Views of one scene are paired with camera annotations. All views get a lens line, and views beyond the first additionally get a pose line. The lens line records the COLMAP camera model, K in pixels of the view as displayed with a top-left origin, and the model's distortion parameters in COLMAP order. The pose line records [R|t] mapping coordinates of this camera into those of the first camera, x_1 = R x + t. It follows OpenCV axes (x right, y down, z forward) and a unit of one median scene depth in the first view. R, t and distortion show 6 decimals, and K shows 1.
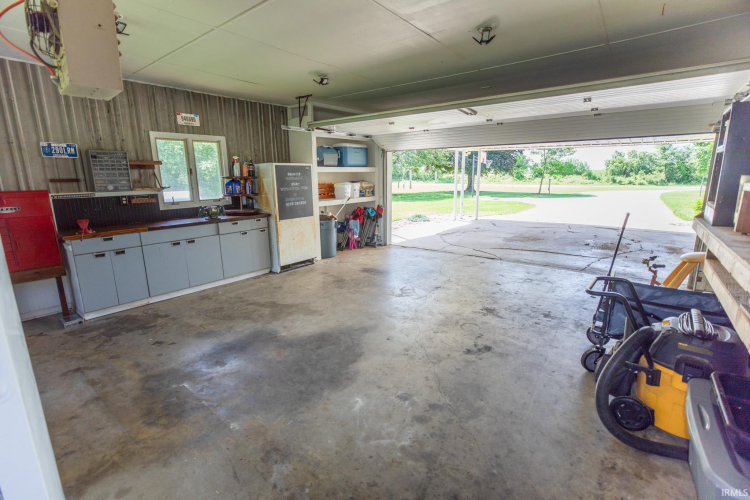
lens RADIAL K [[348.0, 0, 371.3], [0, 348.0, 252.0], [0, 0, 1]] dist [-0.017899, 0.000749]
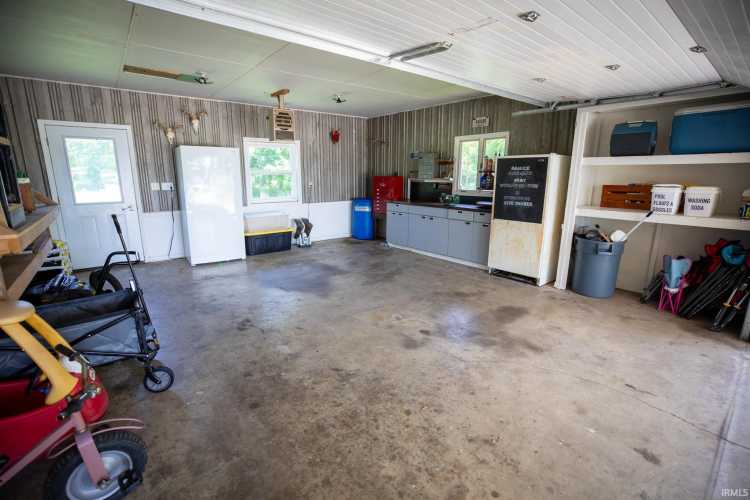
lens RADIAL K [[348.0, 0, 372.8], [0, 348.0, 250.2], [0, 0, 1]] dist [-0.017899, 0.000749]
pose [[-0.231642, 0.221985, -0.947135, 0.792101], [-0.206969, 0.940080, 0.270950, -0.219872], [0.950529, 0.258791, -0.171818, 0.983501]]
